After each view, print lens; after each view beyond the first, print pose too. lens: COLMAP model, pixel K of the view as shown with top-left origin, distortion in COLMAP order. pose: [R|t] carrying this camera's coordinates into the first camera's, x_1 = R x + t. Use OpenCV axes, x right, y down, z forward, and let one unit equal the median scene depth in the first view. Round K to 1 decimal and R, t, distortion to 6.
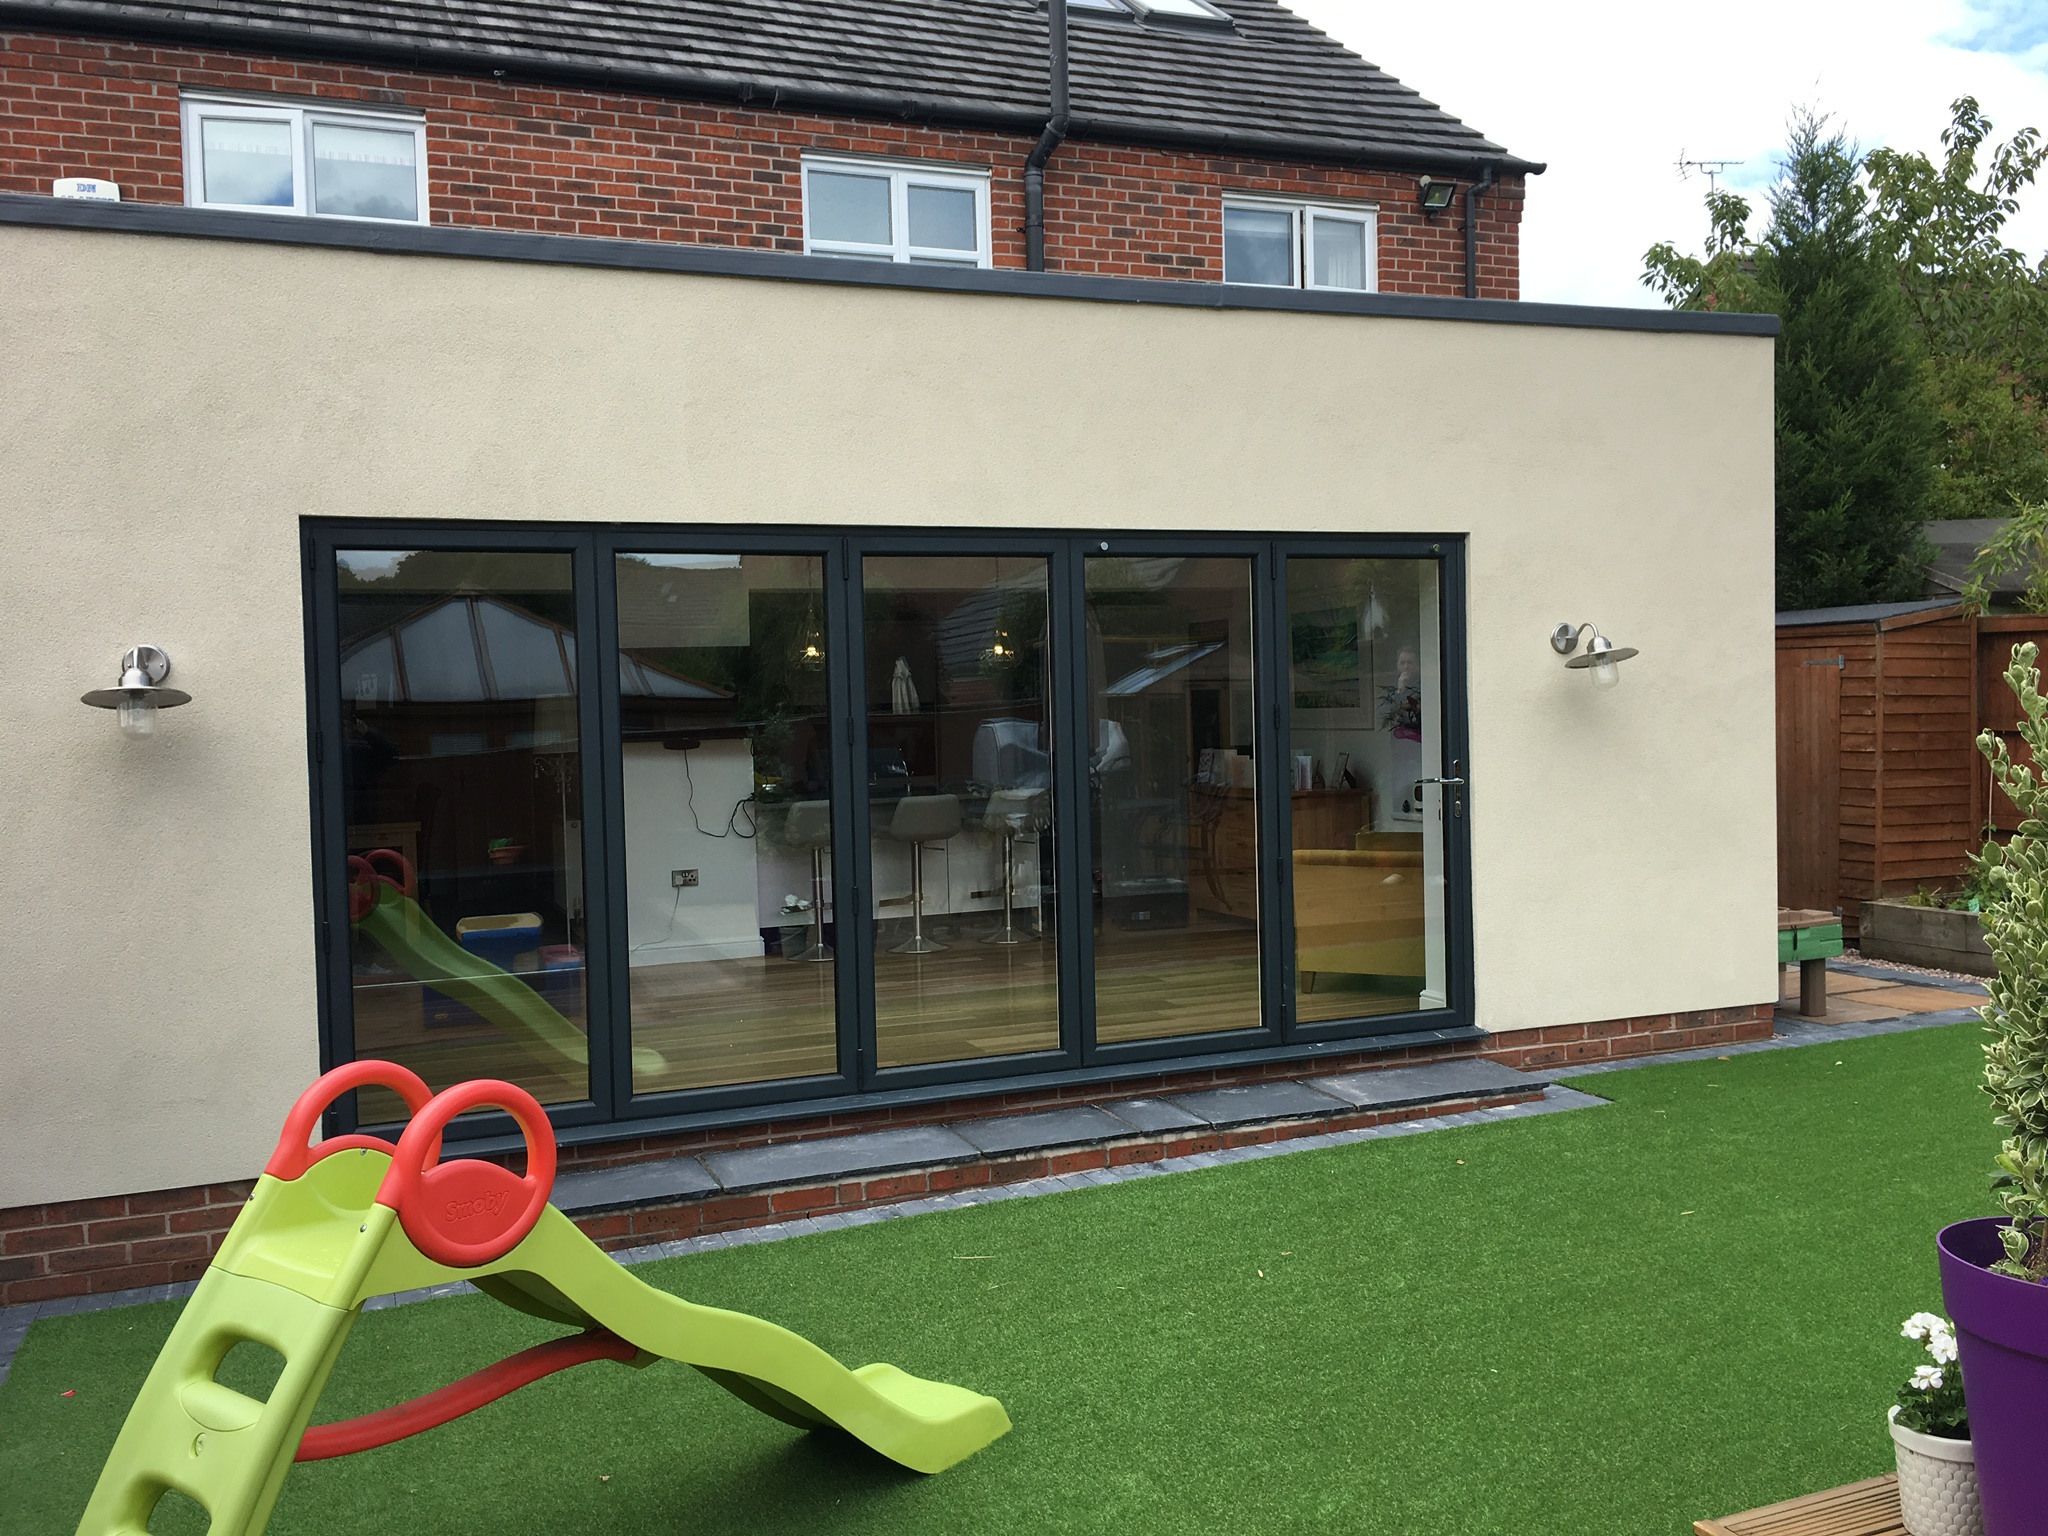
lens RADIAL K [[1725.9, 0, 1005.1], [0, 1725.9, 765.6], [0, 0, 1]] dist [0.087743, -0.115074]
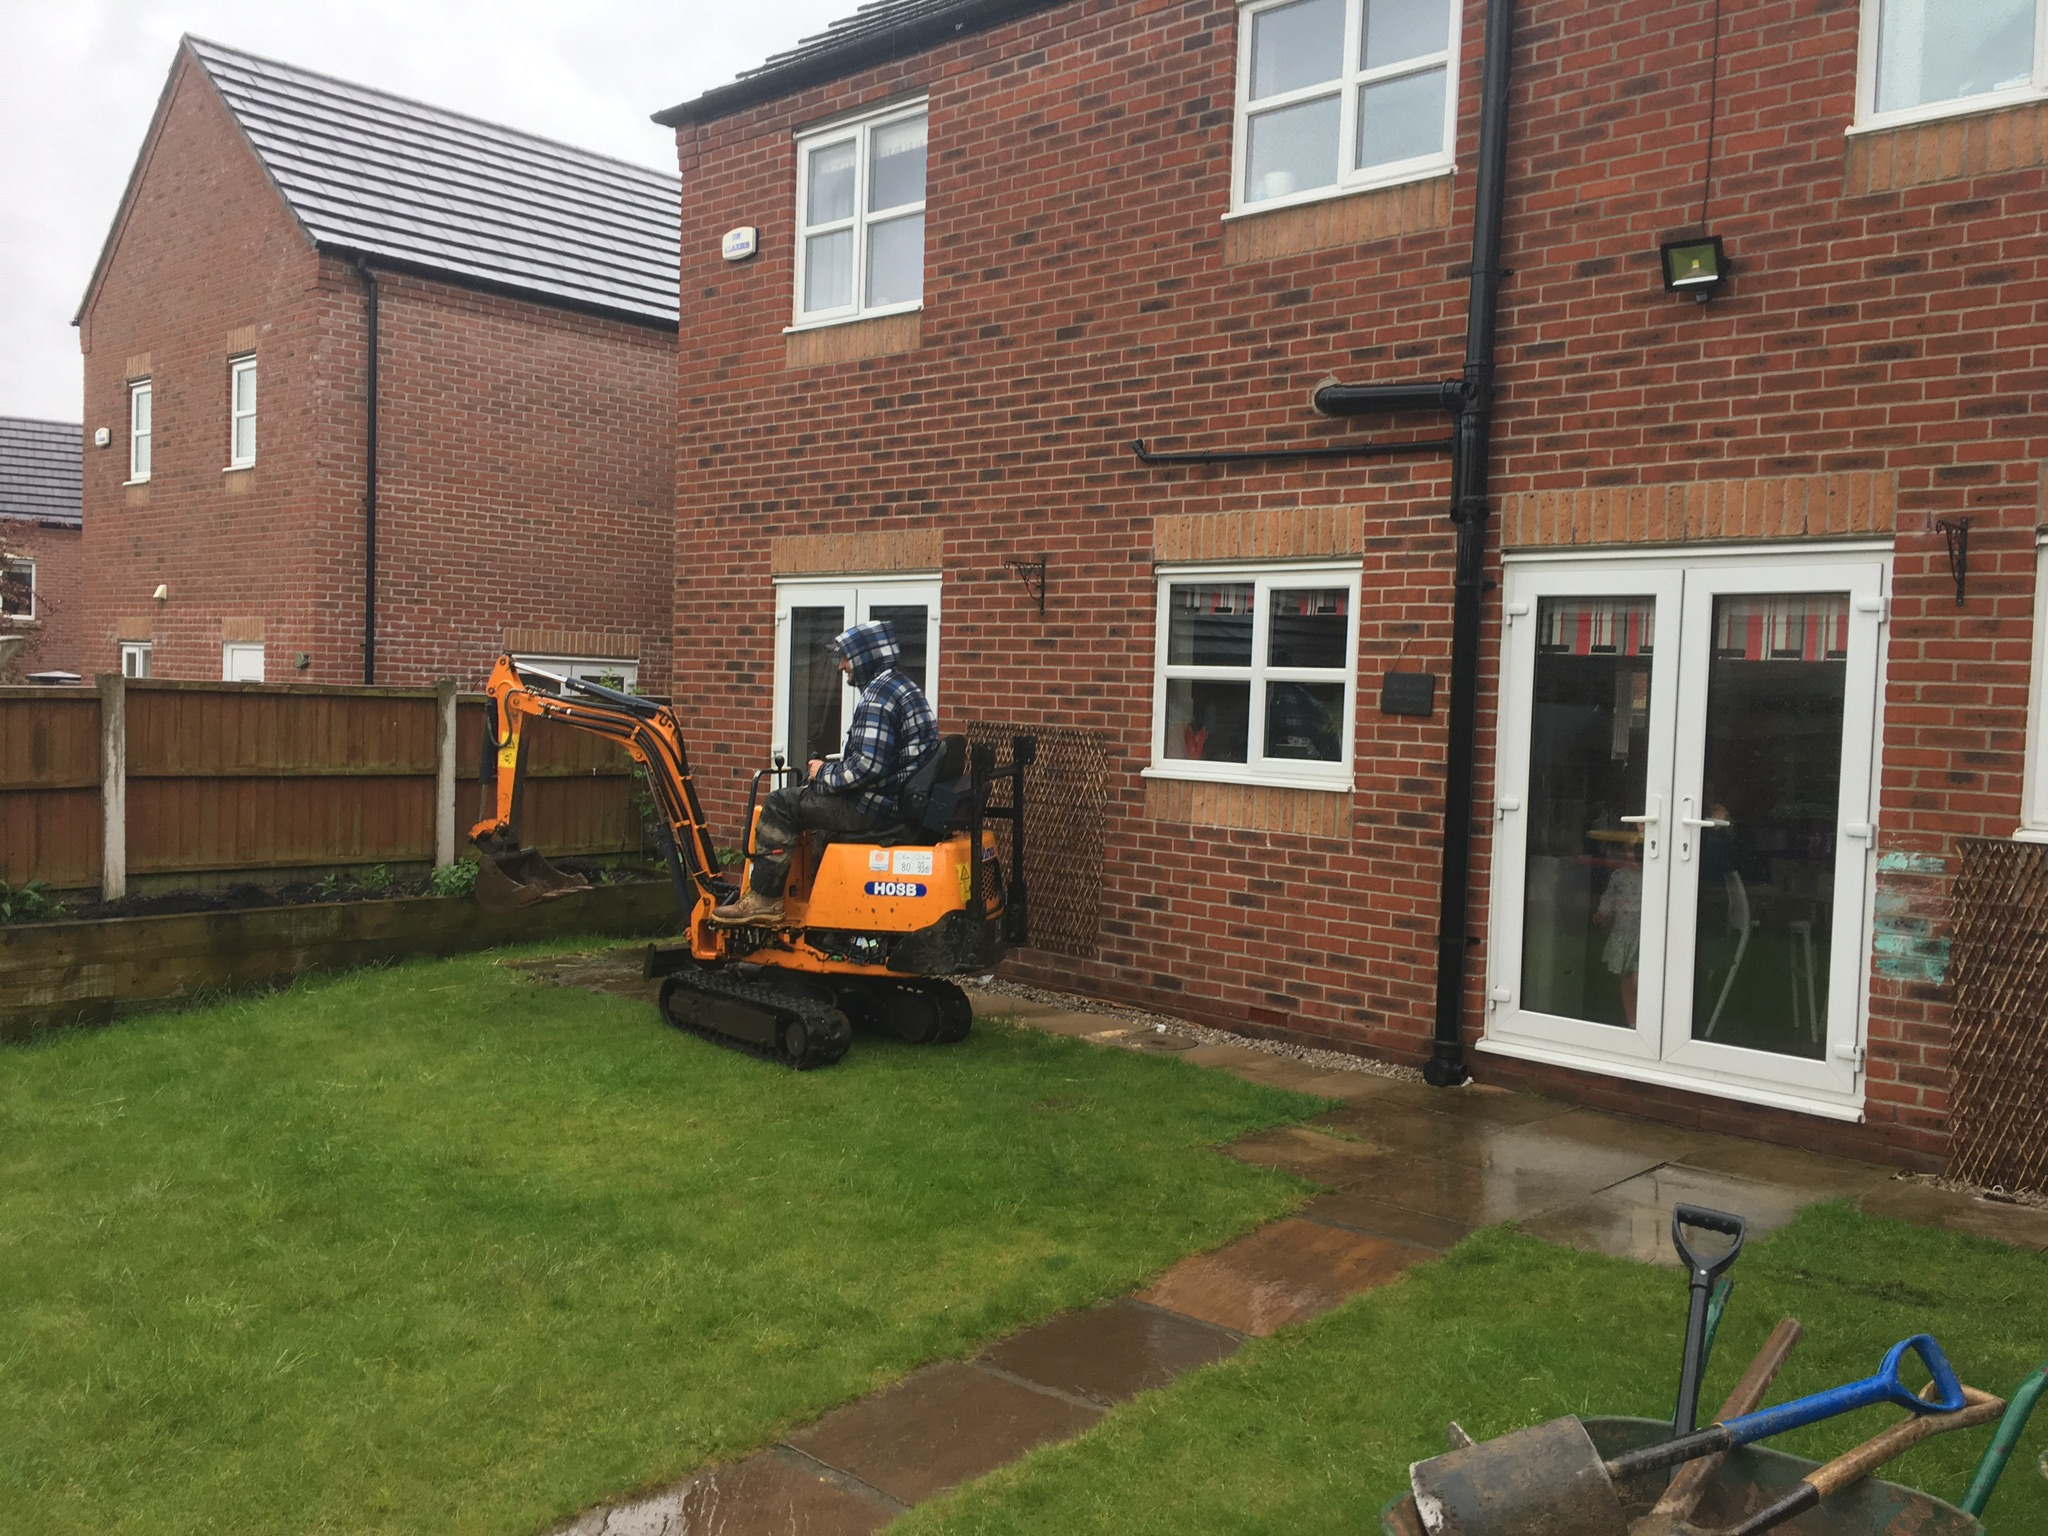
lens RADIAL K [[1725.9, 0, 1005.1], [0, 1725.9, 765.6], [0, 0, 1]] dist [0.087743, -0.115074]
pose [[0.416783, 0.077476, -0.905698, 0.575718], [-0.091027, 0.994910, 0.043218, -0.027179], [0.904437, 0.064431, 0.421714, 0.579048]]
